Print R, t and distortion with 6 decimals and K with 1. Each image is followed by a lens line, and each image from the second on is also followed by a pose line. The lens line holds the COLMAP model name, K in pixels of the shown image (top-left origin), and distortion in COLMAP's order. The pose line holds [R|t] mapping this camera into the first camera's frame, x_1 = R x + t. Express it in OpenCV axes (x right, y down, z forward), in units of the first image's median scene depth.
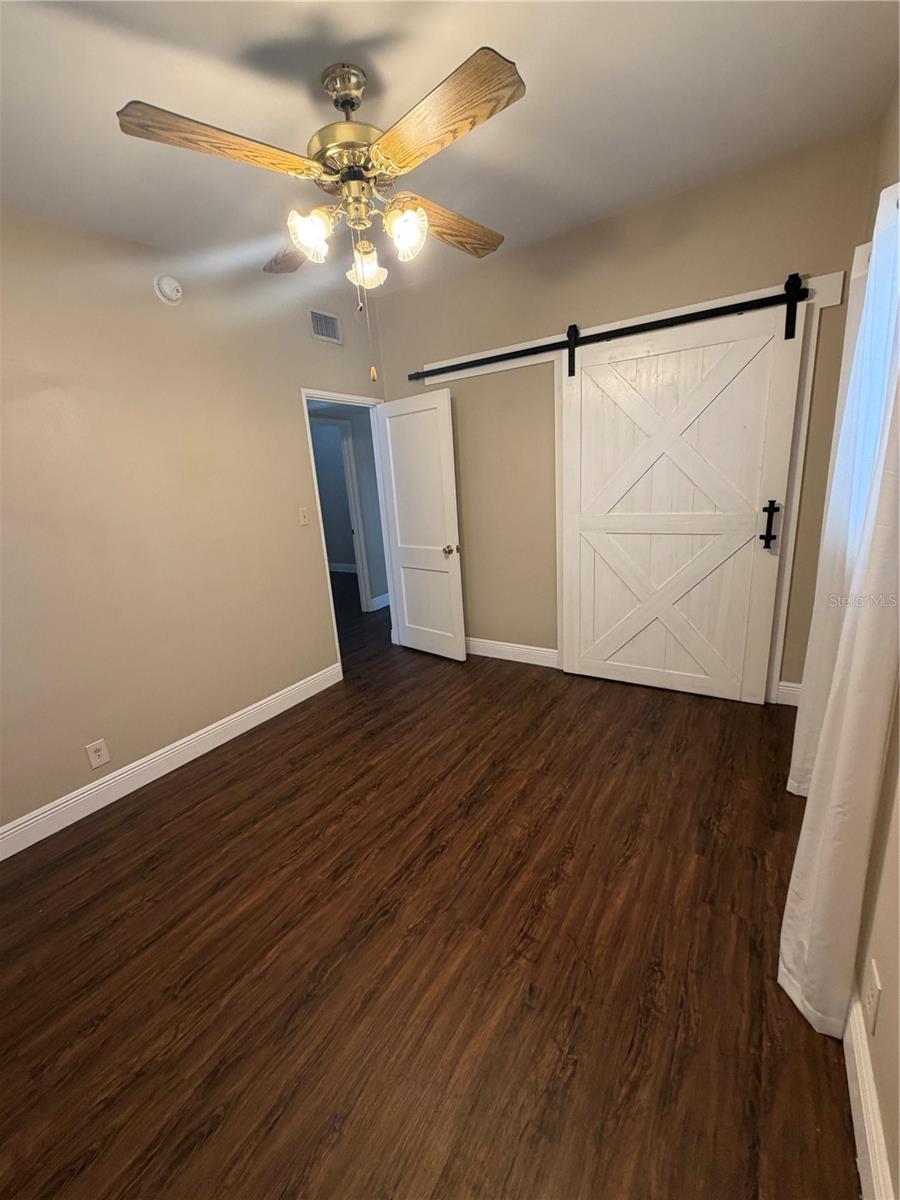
lens RADIAL K [[479.2, 0, 454.7], [0, 479.2, 596.4], [0, 0, 1]] dist [0.004026, 0.000400]
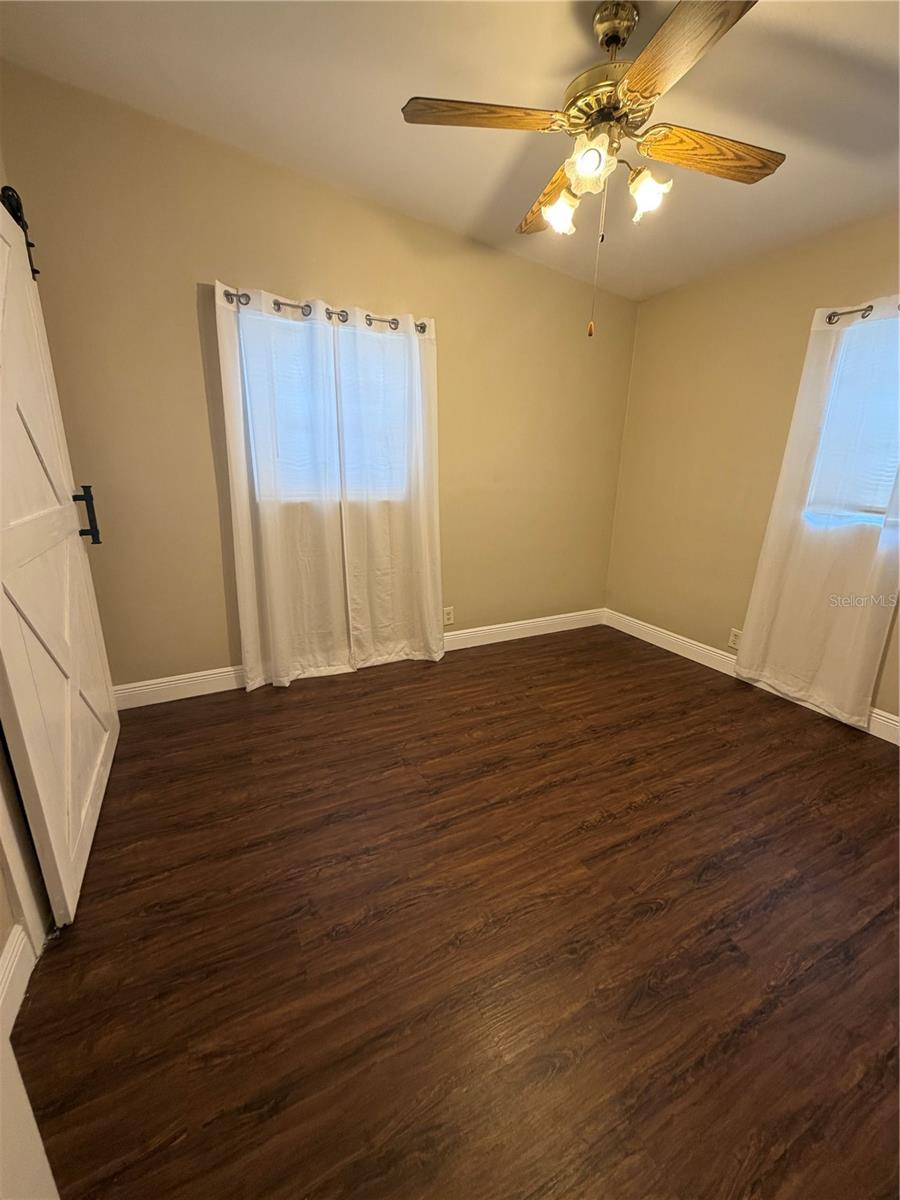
lens RADIAL K [[479.2, 0, 447.9], [0, 479.2, 591.2], [0, 0, 1]] dist [0.004026, 0.000400]
pose [[-0.858149, -0.082524, 0.506725, -0.367250], [0.168189, 0.887343, 0.429342, -0.344141], [-0.485071, 0.453665, -0.747593, 1.660522]]
